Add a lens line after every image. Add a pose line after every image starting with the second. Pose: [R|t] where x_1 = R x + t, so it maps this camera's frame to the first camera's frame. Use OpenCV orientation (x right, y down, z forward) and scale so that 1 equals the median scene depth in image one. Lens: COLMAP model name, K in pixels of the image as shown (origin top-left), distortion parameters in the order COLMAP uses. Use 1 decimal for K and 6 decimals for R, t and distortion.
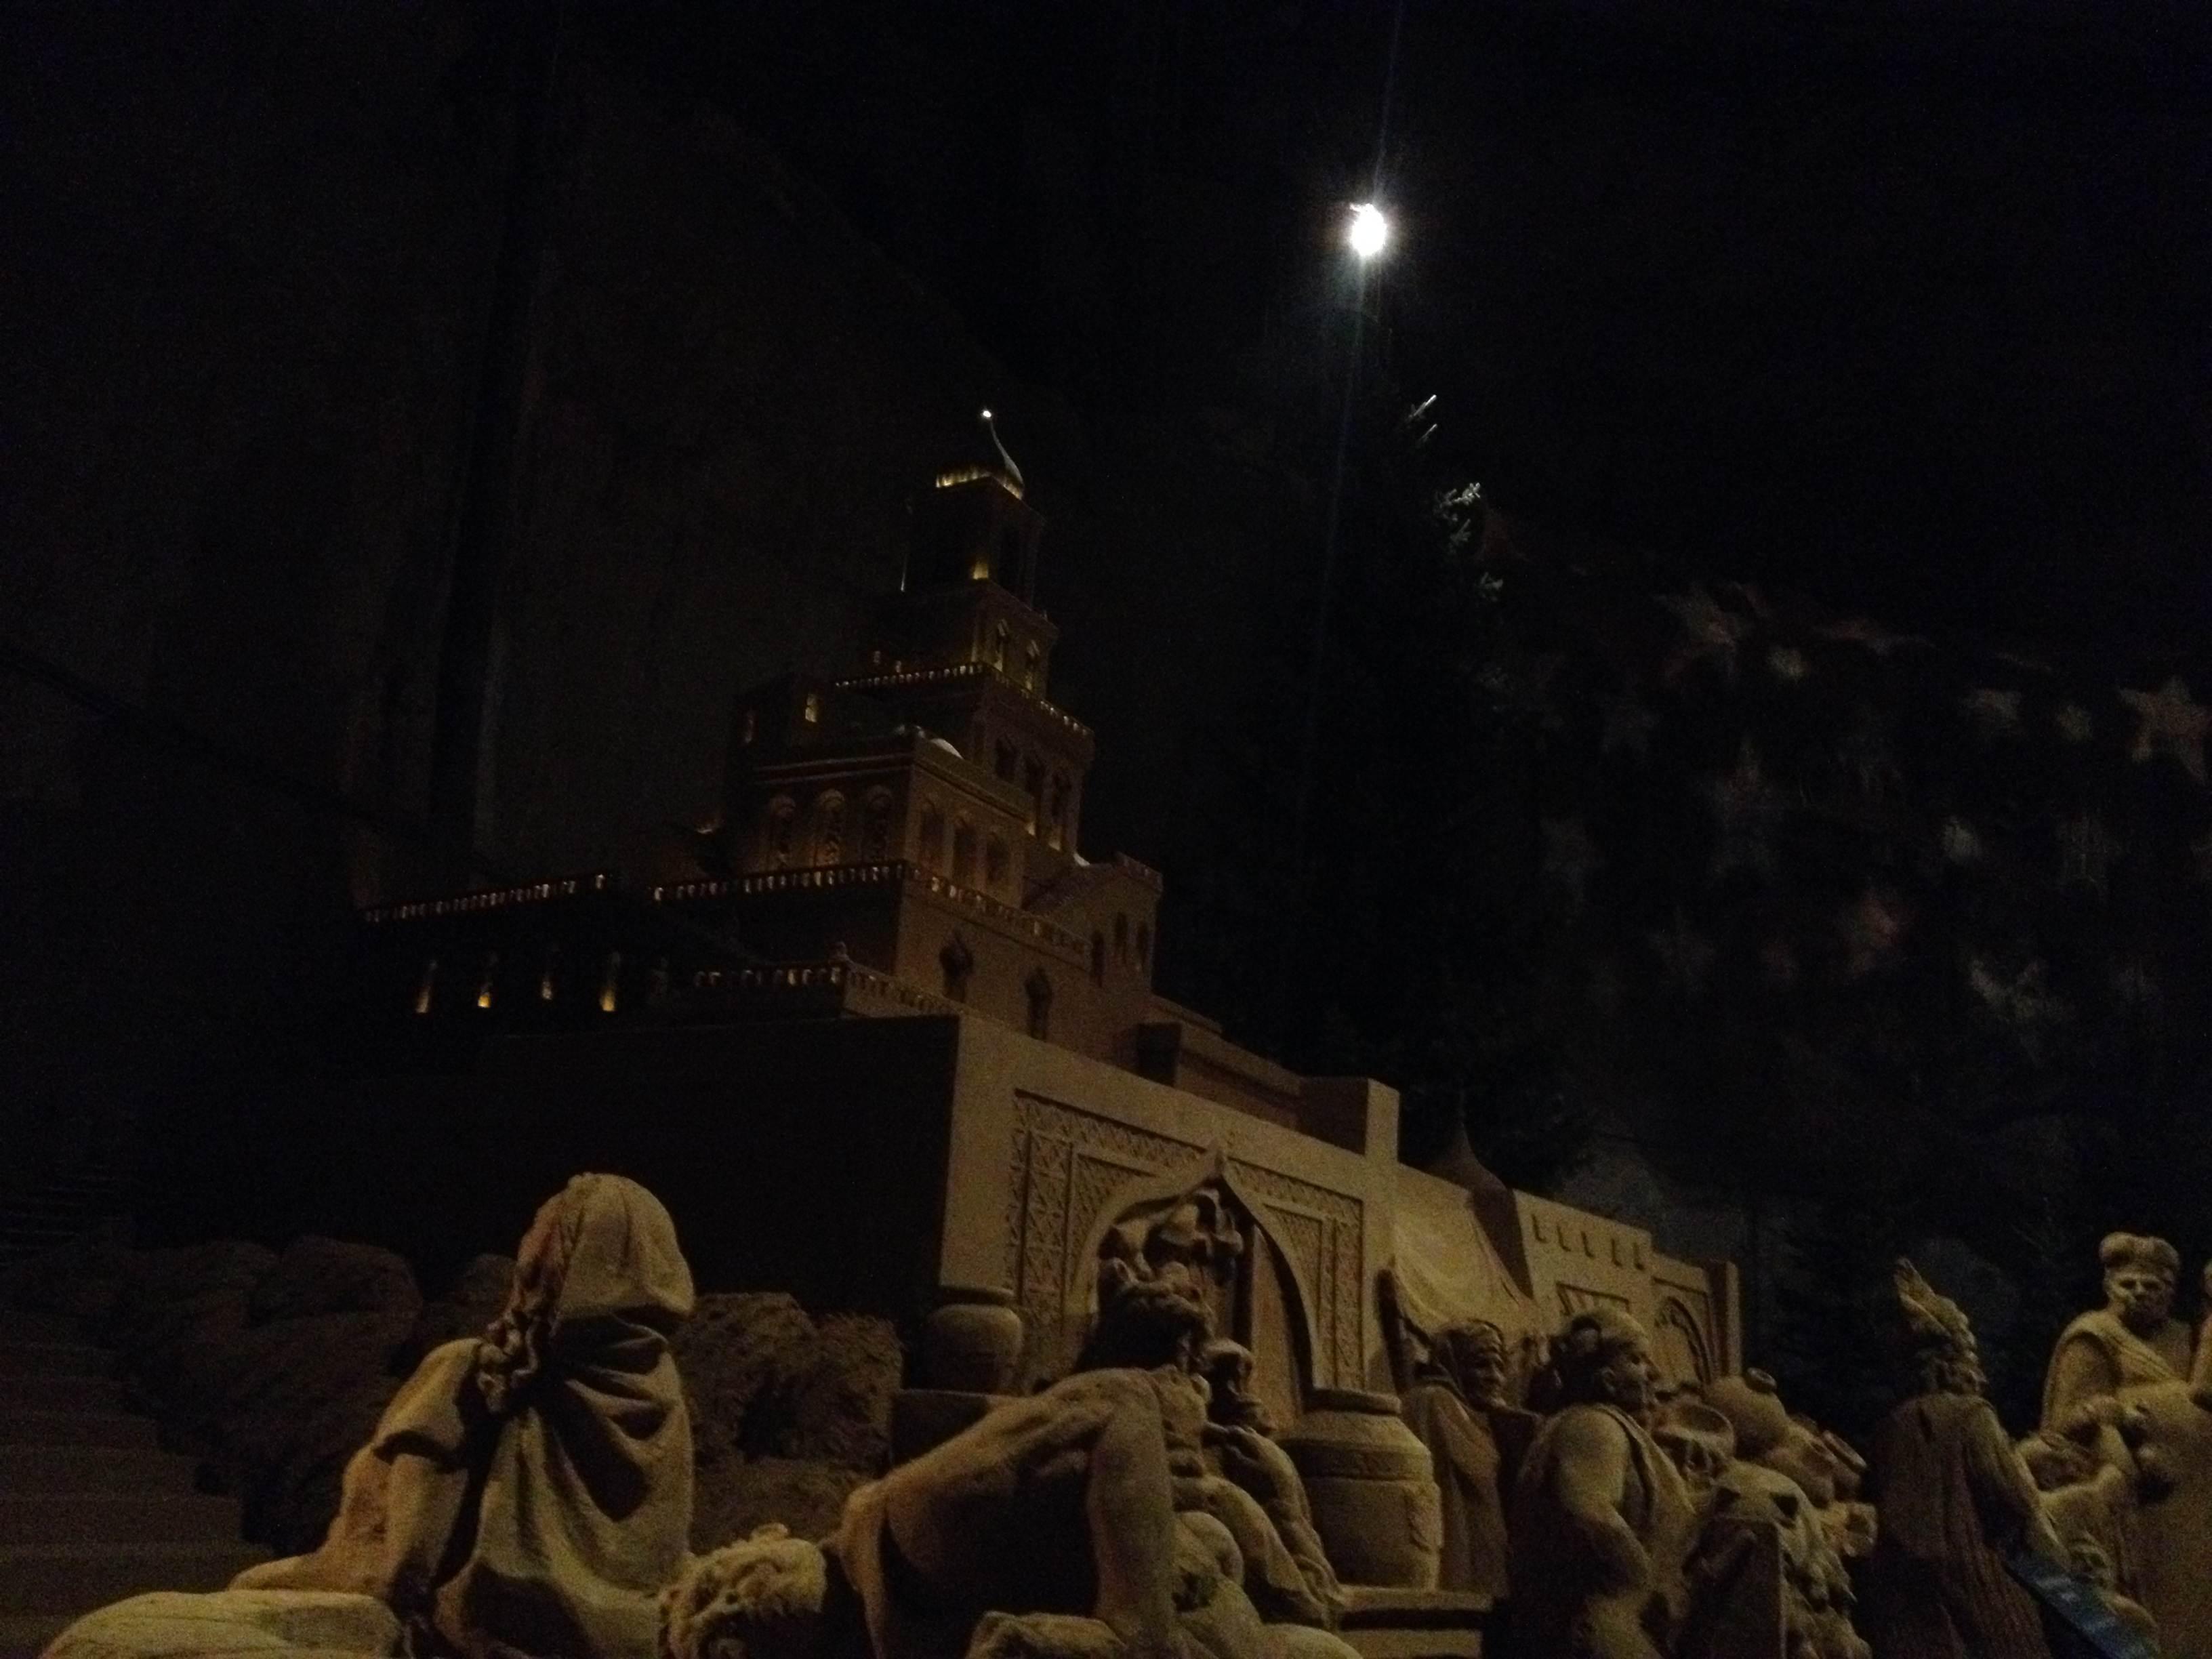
lens RADIAL K [[2191.1, 0, 1106.0], [0, 2191.1, 829.5], [0, 0, 1]] dist [0.126586, -0.221889]
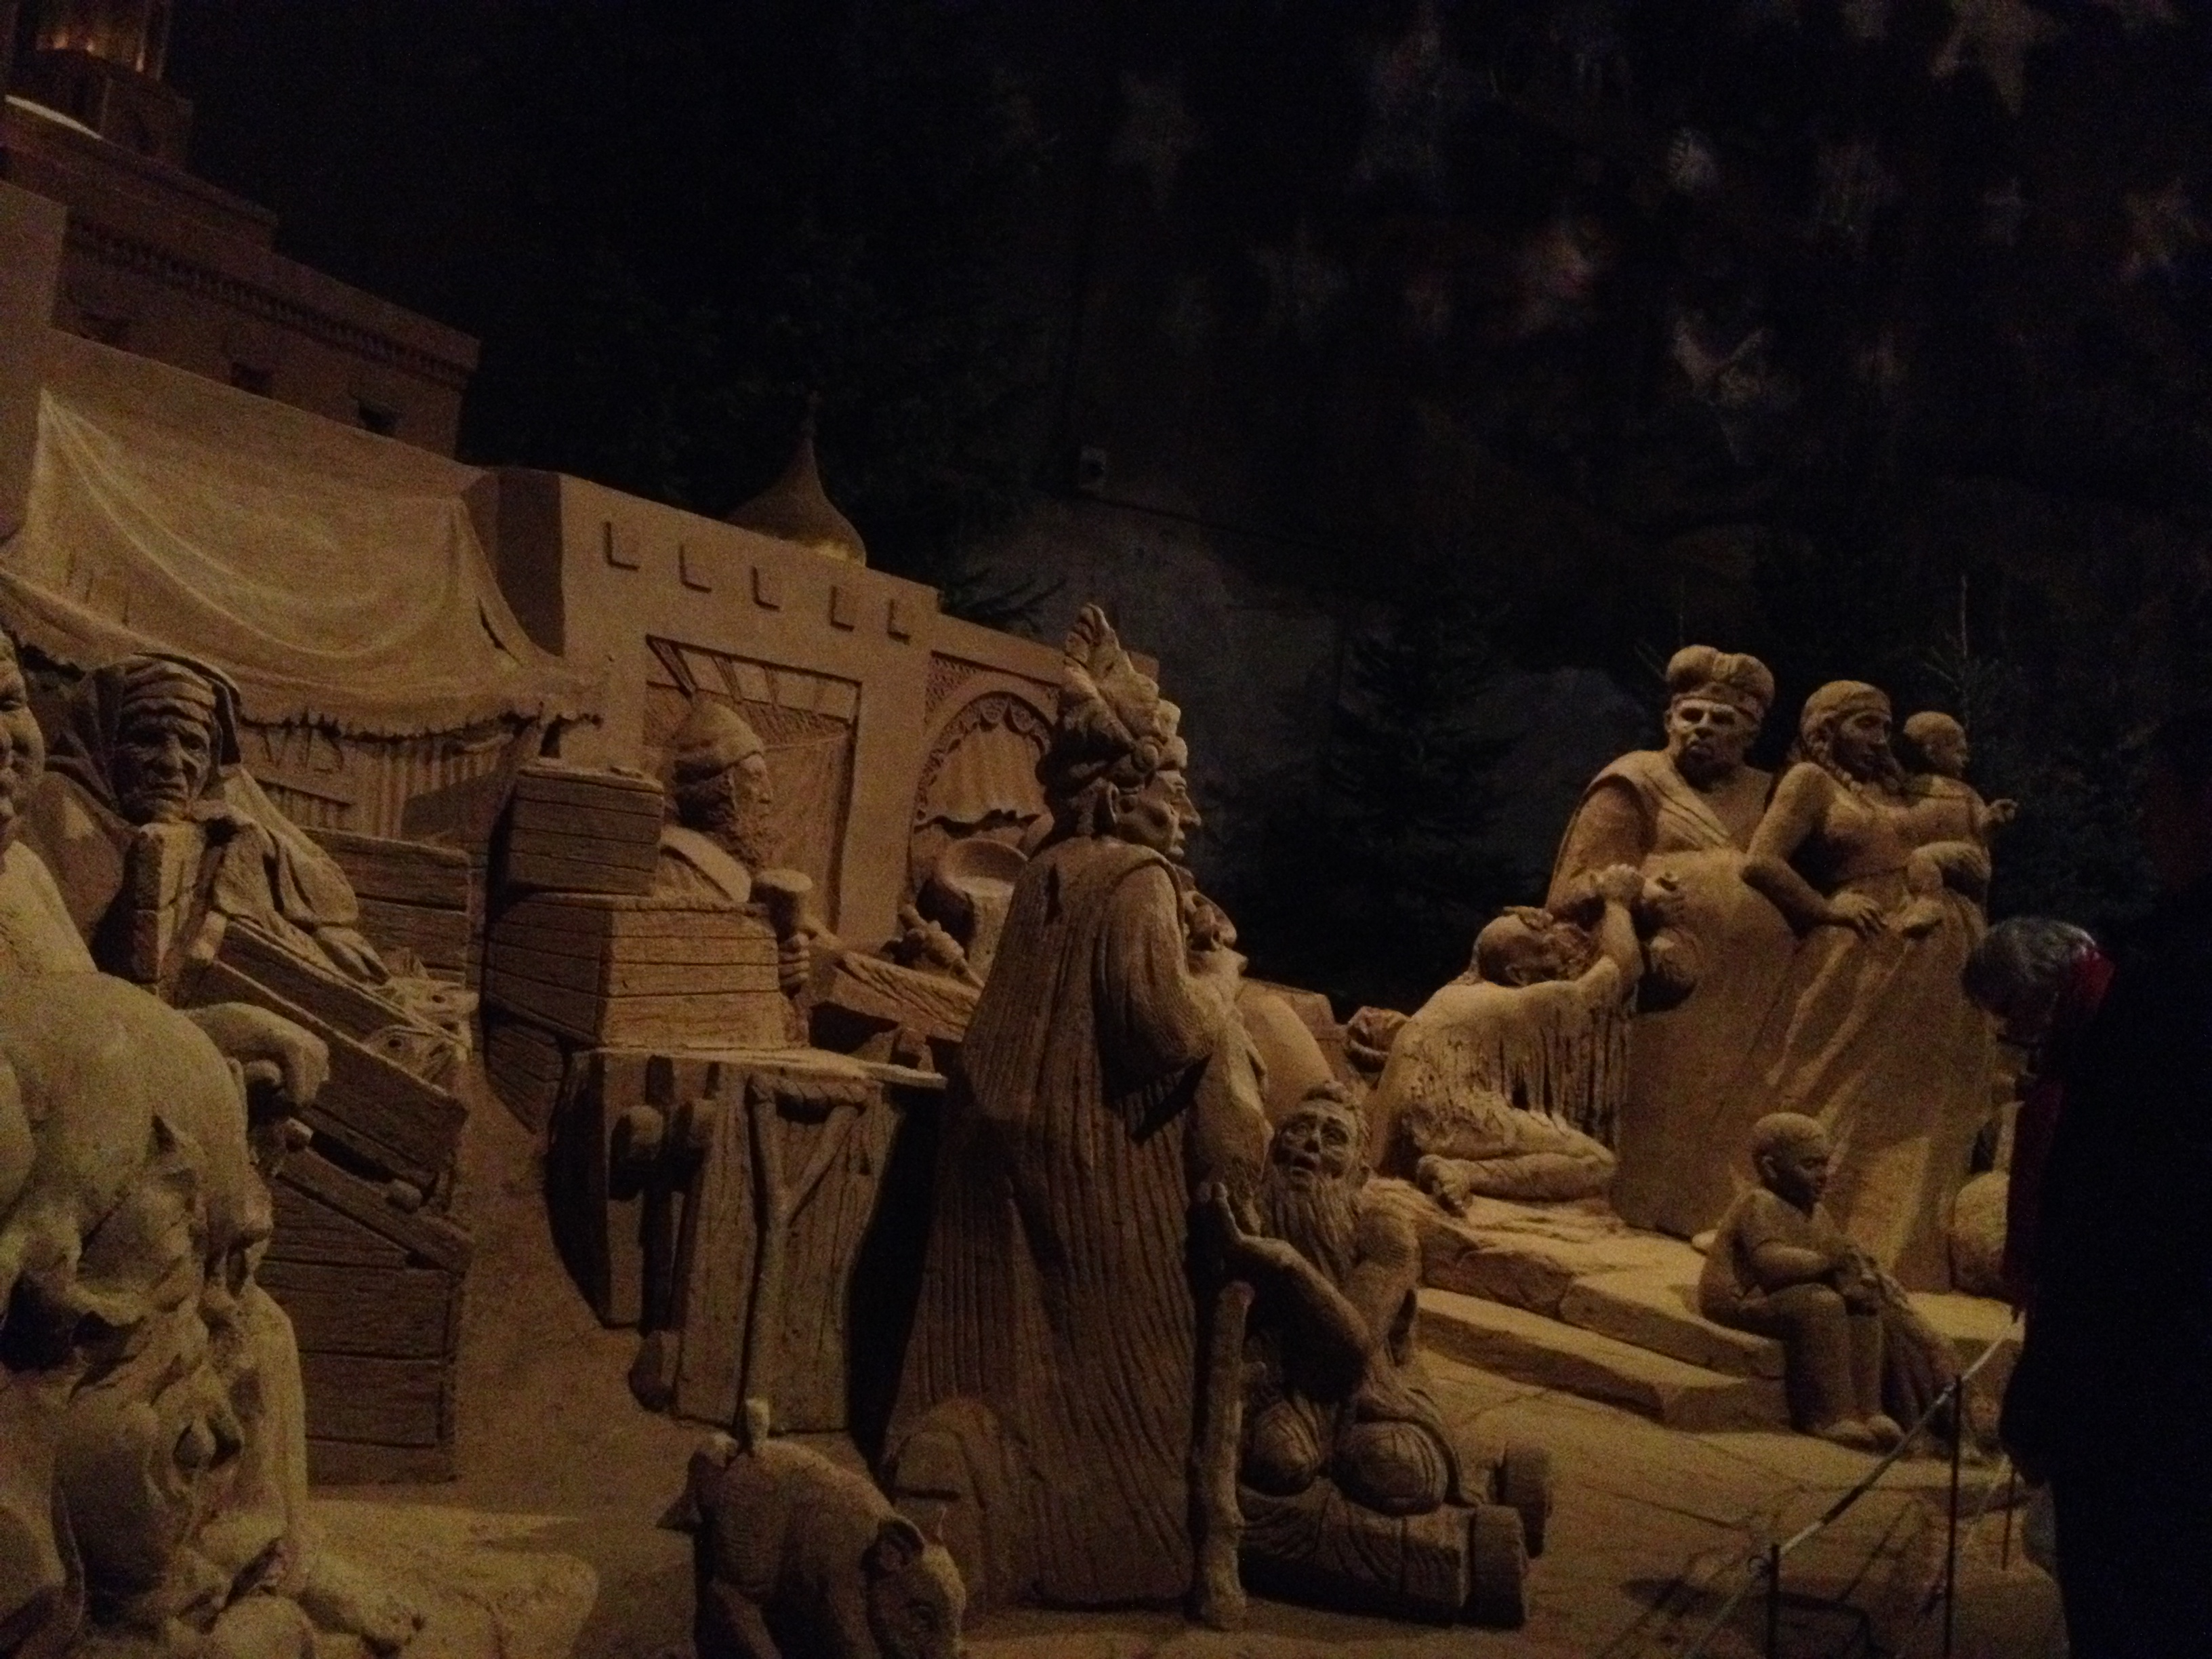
lens RADIAL K [[2191.1, 0, 1106.0], [0, 2191.1, 829.5], [0, 0, 1]] dist [0.126586, -0.221889]
pose [[0.996882, 0.057896, 0.053622, 0.242941], [-0.069472, 0.966172, 0.248366, 0.079657], [-0.037429, -0.251317, 0.967181, 0.326346]]
